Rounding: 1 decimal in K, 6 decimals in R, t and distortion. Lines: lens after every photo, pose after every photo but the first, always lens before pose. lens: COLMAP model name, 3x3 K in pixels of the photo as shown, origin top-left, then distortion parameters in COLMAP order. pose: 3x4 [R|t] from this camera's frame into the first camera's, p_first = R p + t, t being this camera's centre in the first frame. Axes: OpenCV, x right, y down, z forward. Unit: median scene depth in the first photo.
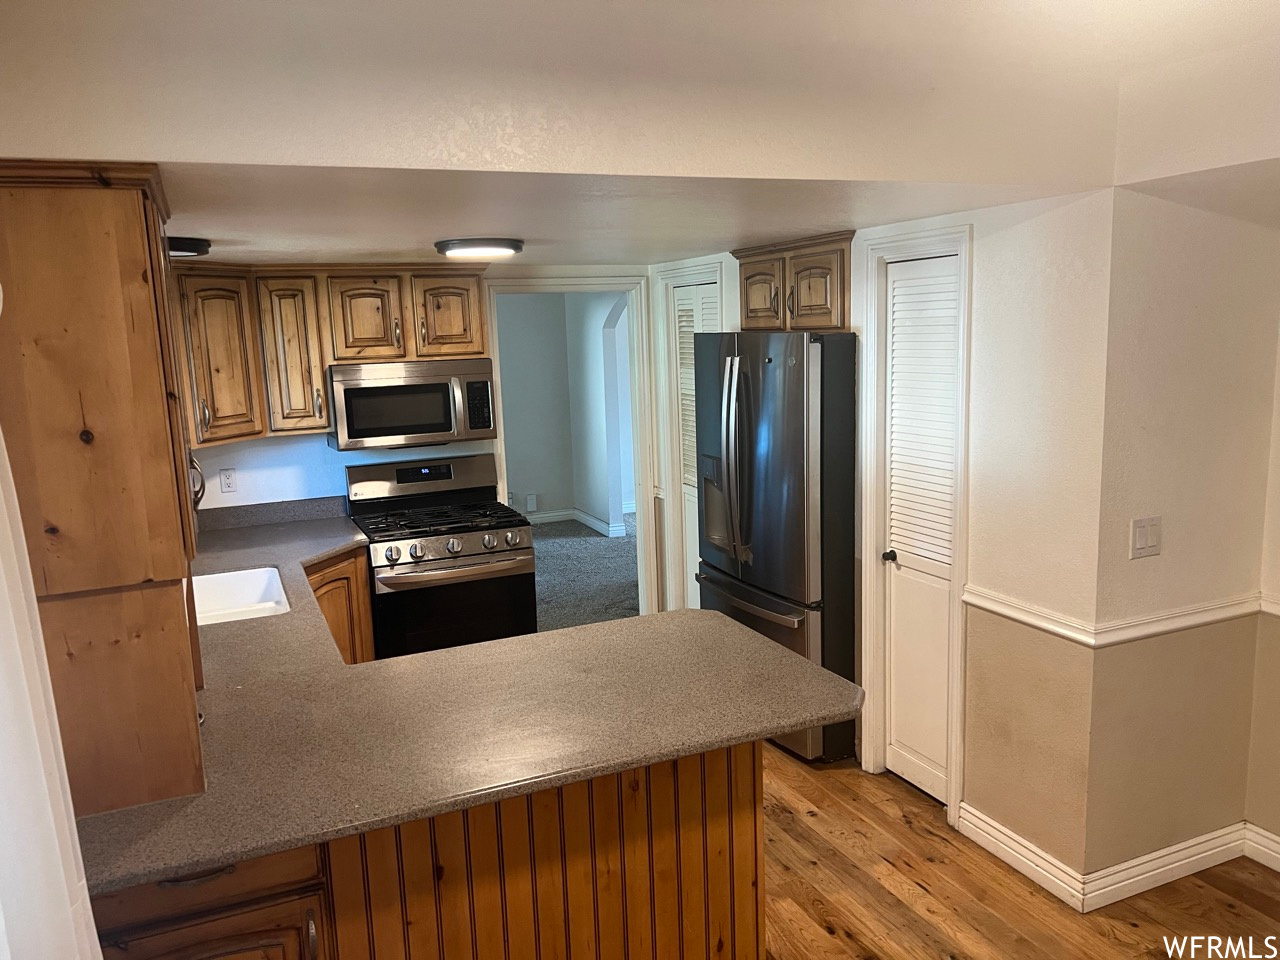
lens RADIAL K [[958.0, 0, 625.8], [0, 958.0, 503.6], [0, 0, 1]] dist [0.044673, -0.043535]
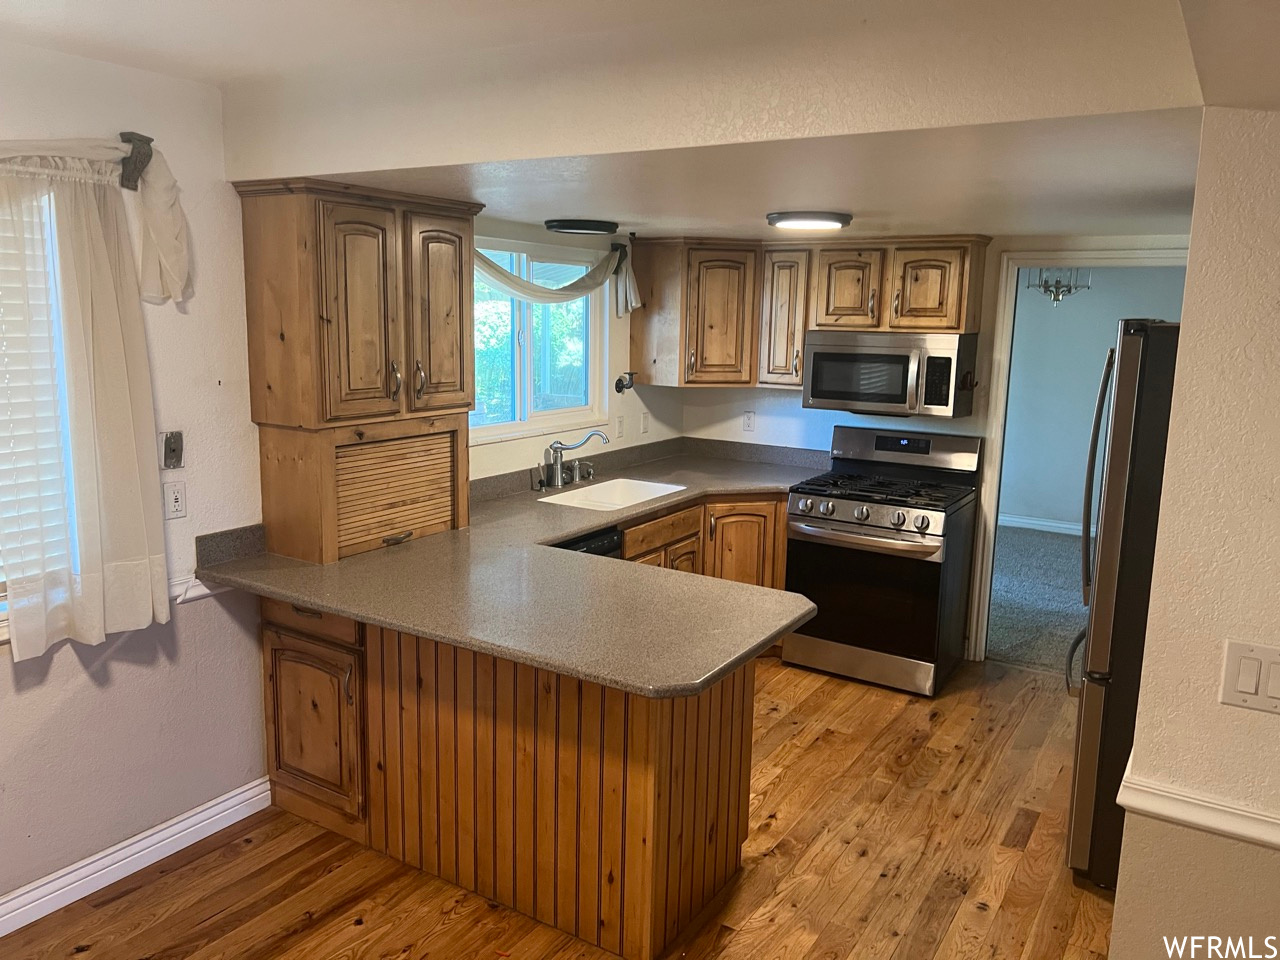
lens RADIAL K [[958.0, 0, 639.4], [0, 958.0, 478.3], [0, 0, 1]] dist [0.044673, -0.043535]
pose [[0.570063, 0.188368, -0.799716, 0.513885], [-0.191882, 0.976969, 0.093340, -0.043360], [0.798881, 0.100242, 0.593078, 0.208297]]
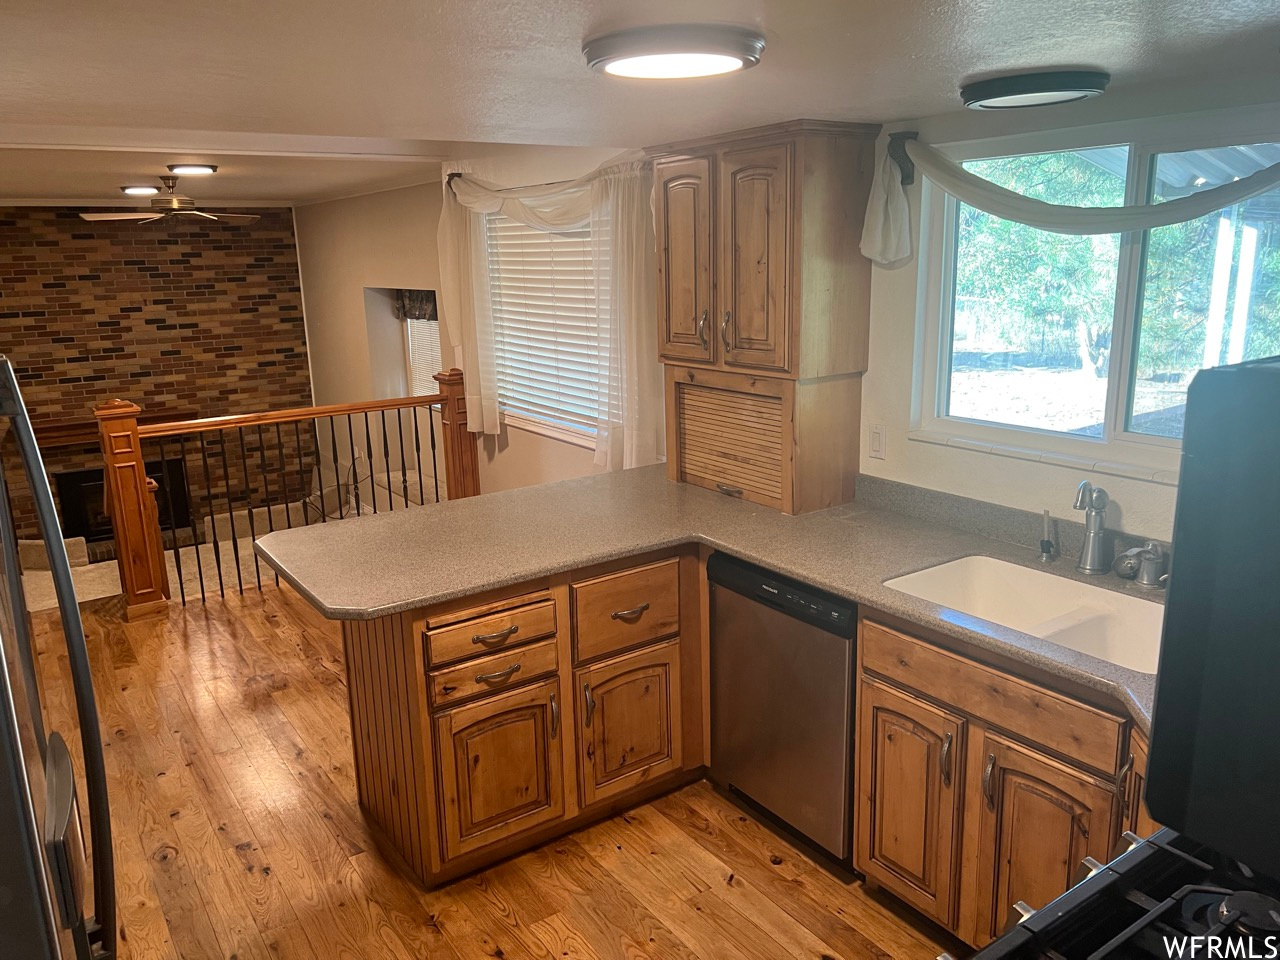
lens RADIAL K [[958.0, 0, 640.9], [0, 958.0, 477.8], [0, 0, 1]] dist [0.044673, -0.043535]
pose [[-0.979567, 0.107159, -0.170192, -0.004754], [0.029316, 0.913272, 0.406294, -0.209226], [0.198969, 0.393003, -0.897753, 1.183338]]
